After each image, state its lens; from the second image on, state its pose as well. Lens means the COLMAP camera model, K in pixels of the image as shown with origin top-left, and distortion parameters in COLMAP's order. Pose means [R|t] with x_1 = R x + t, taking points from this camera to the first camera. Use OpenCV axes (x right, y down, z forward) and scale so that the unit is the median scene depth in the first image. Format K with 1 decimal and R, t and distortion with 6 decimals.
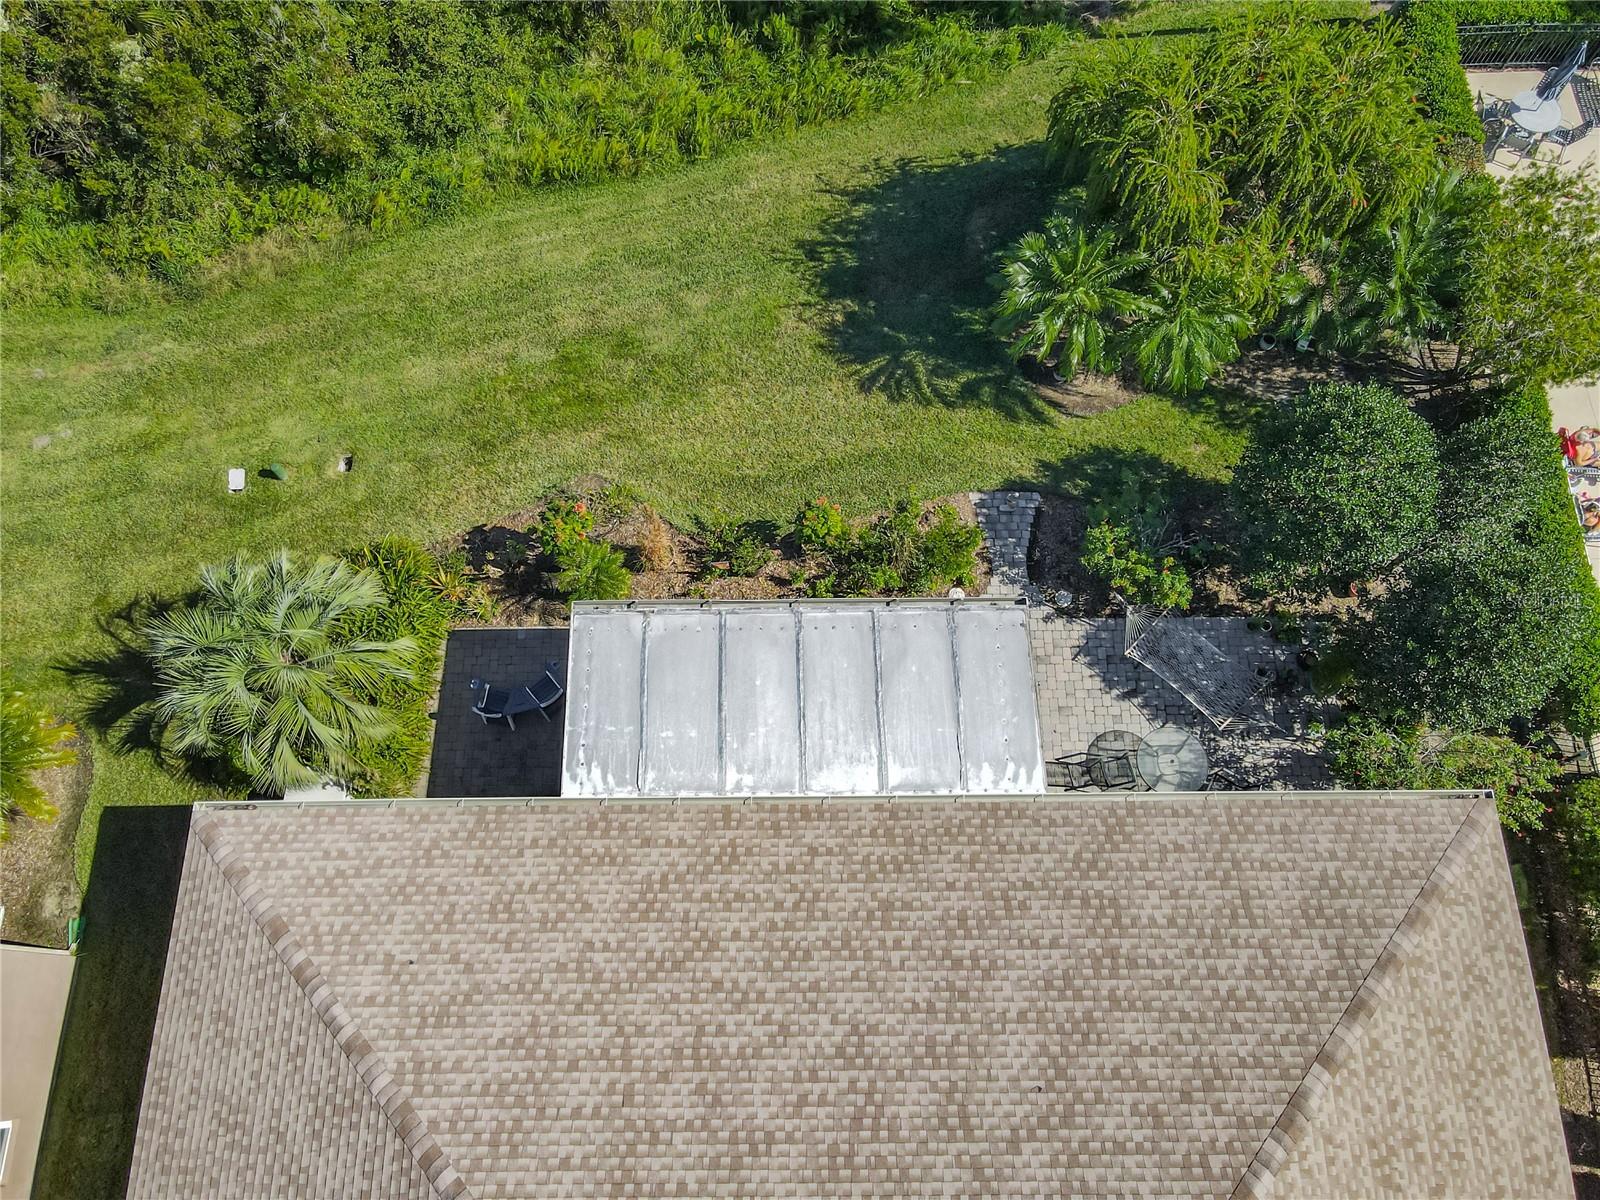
lens RADIAL K [[1182.0, 0, 791.2], [0, 1182.0, 608.8], [0, 0, 1]] dist [-0.002814, 0.039122]
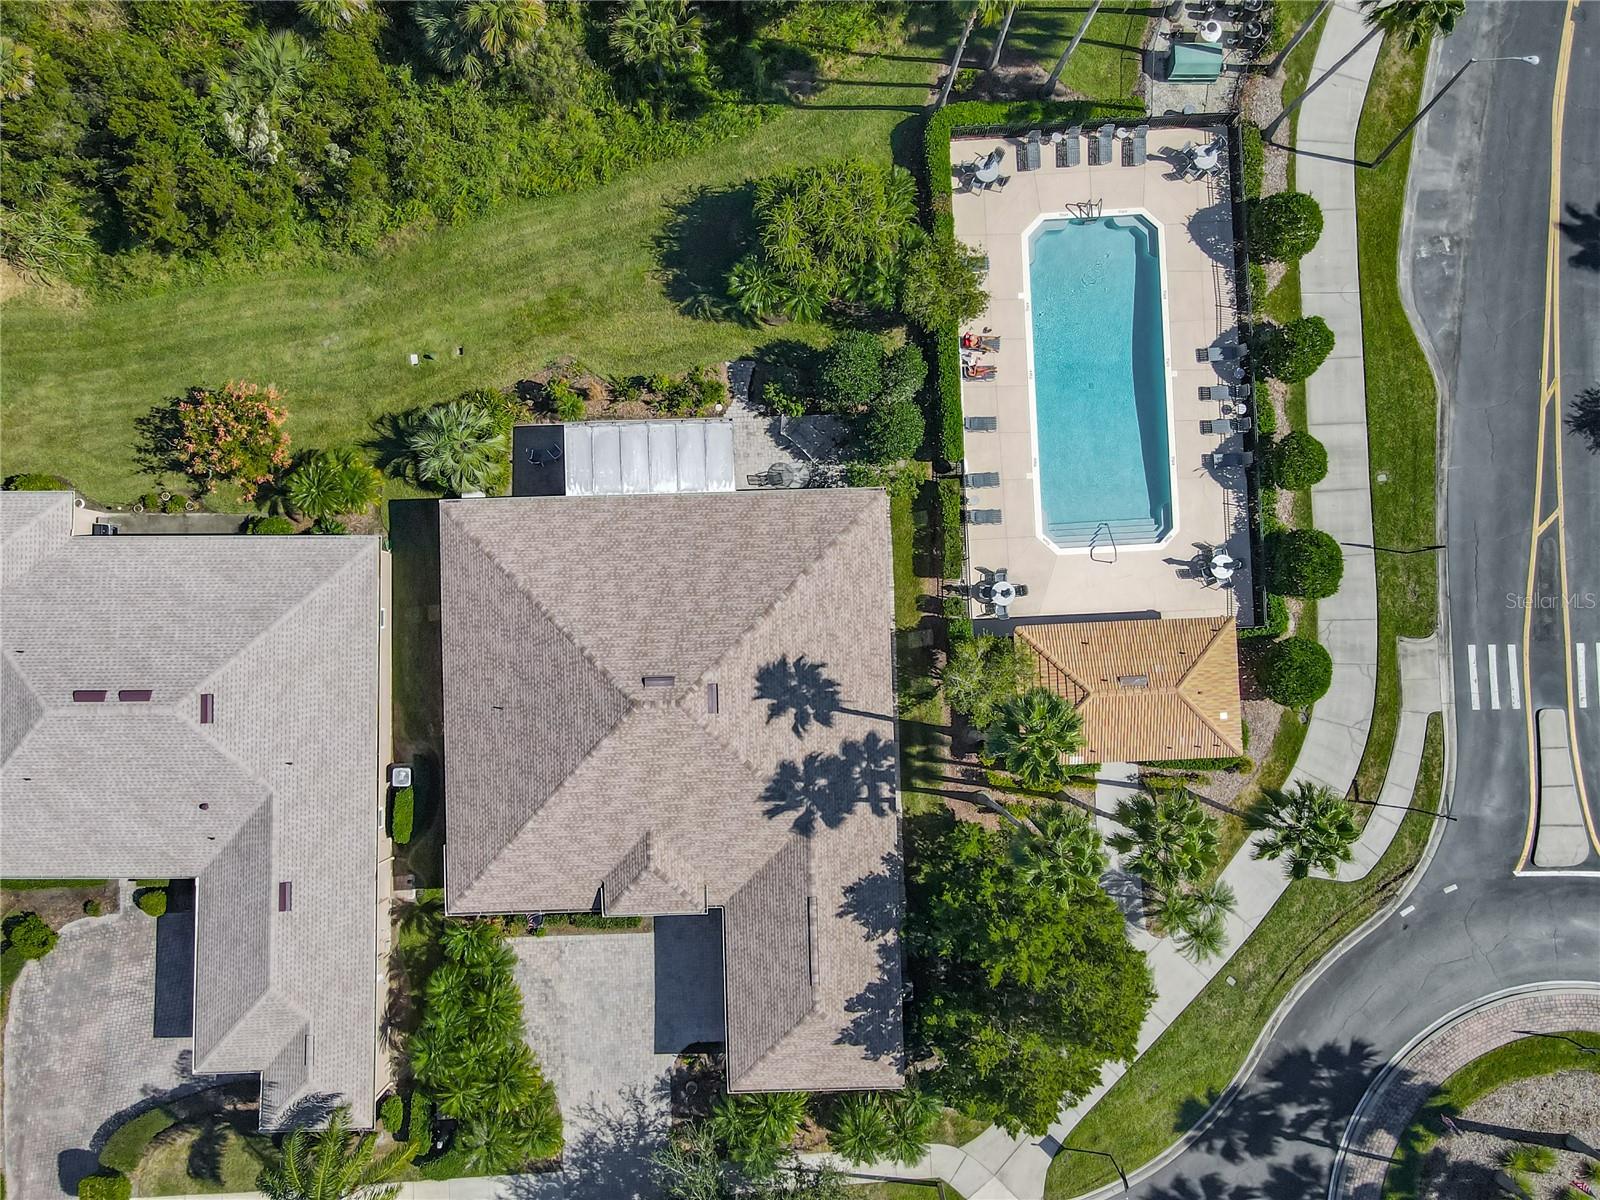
lens RADIAL K [[1168.2, 0, 786.3], [0, 1168.2, 613.7], [0, 0, 1]] dist [-0.000394, 0.040656]
pose [[0.999664, -0.021705, 0.014201, 0.234448], [0.016393, 0.952980, 0.302589, -0.333899], [-0.020101, -0.302254, 0.953015, -1.439551]]
